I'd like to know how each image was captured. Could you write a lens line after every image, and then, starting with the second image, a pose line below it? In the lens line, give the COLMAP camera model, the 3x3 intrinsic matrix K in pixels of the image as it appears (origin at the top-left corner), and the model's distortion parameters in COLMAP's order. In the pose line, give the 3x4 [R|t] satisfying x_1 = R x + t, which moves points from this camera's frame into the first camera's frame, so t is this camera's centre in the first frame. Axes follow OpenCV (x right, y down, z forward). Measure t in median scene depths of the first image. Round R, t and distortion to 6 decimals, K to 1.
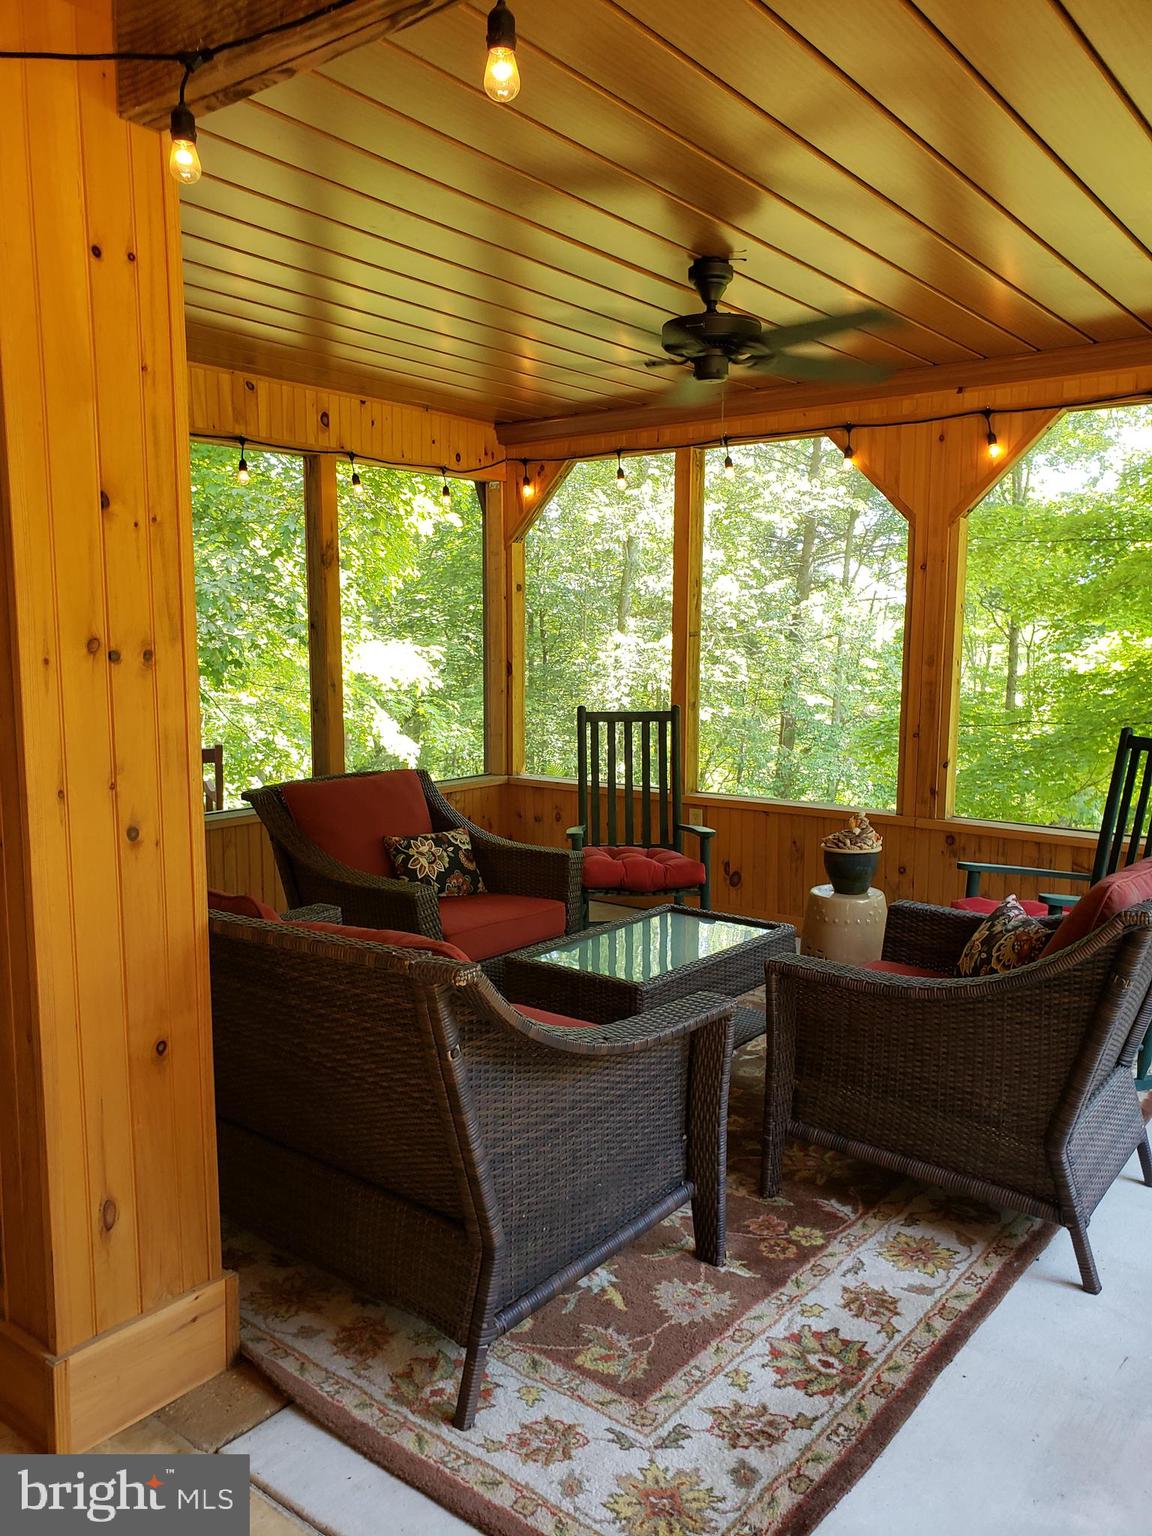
lens RADIAL K [[1198.1, 0, 576.0], [0, 1198.1, 768.0], [0, 0, 1]] dist [-0.000860, 0.053568]
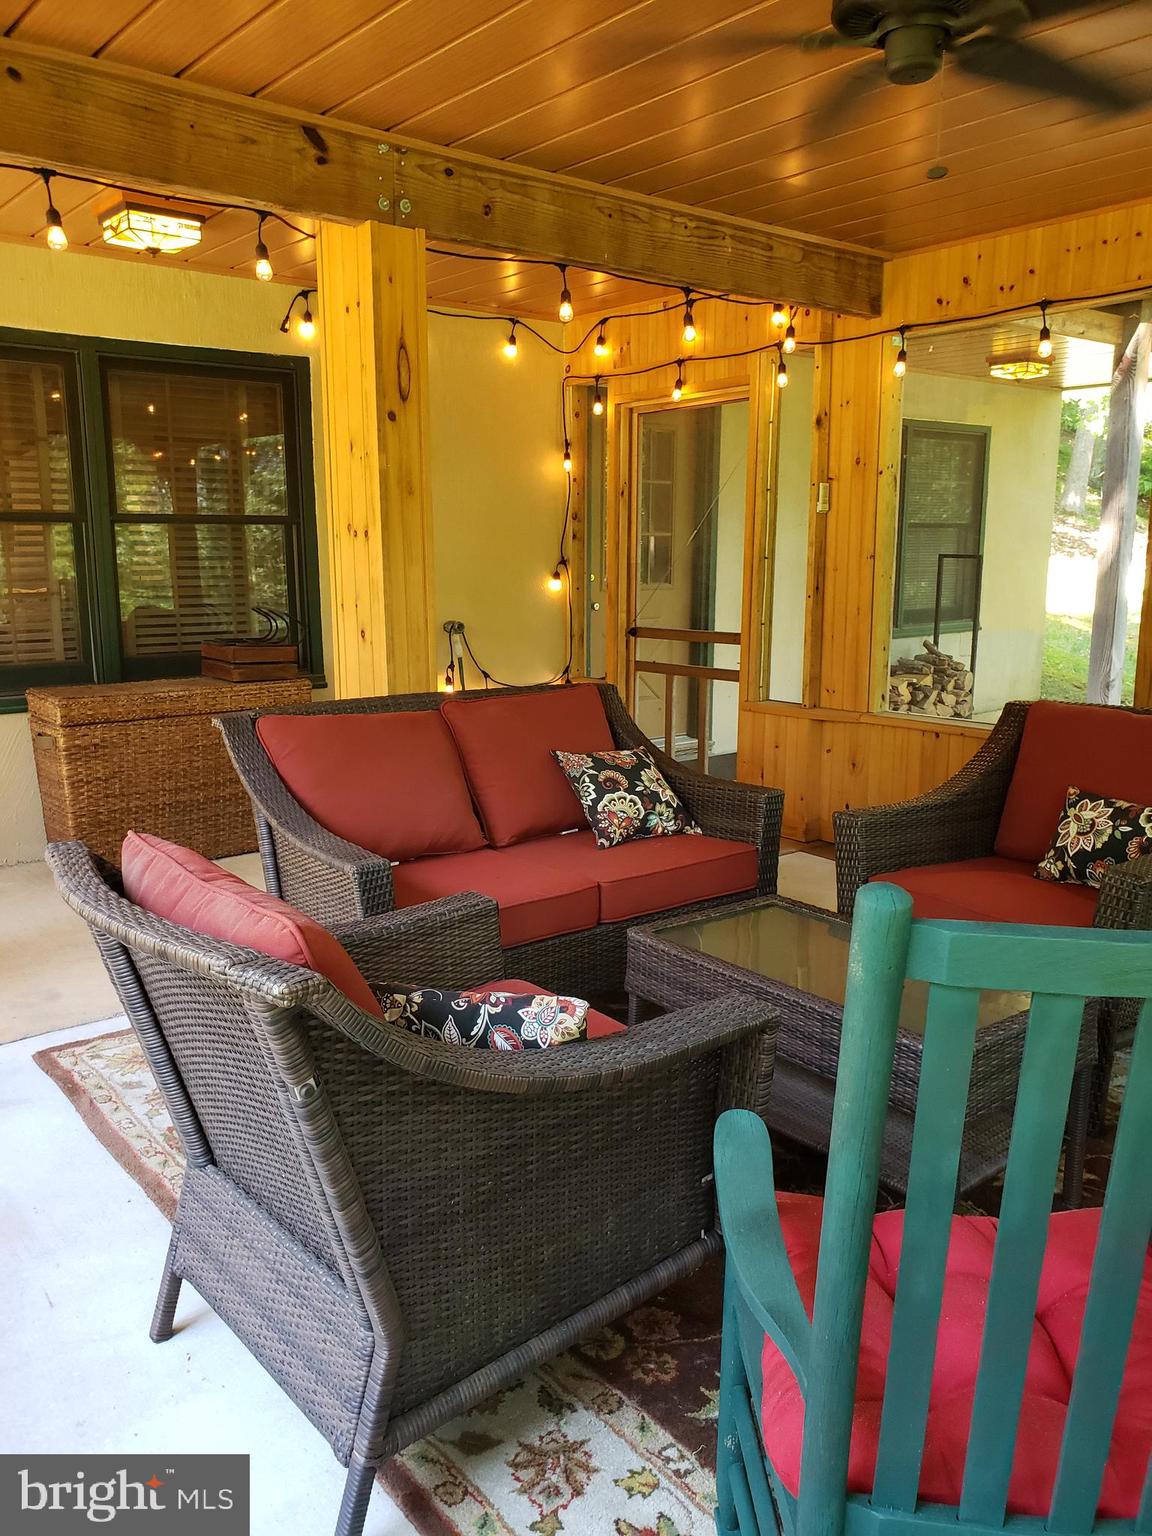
lens RADIAL K [[1198.1, 0, 576.0], [0, 1198.1, 768.0], [0, 0, 1]] dist [-0.000860, 0.053568]
pose [[-0.231114, 0.186039, -0.954974, 1.001830], [-0.110151, 0.970234, 0.215670, -0.131980], [0.966671, 0.155036, -0.203742, 1.303301]]
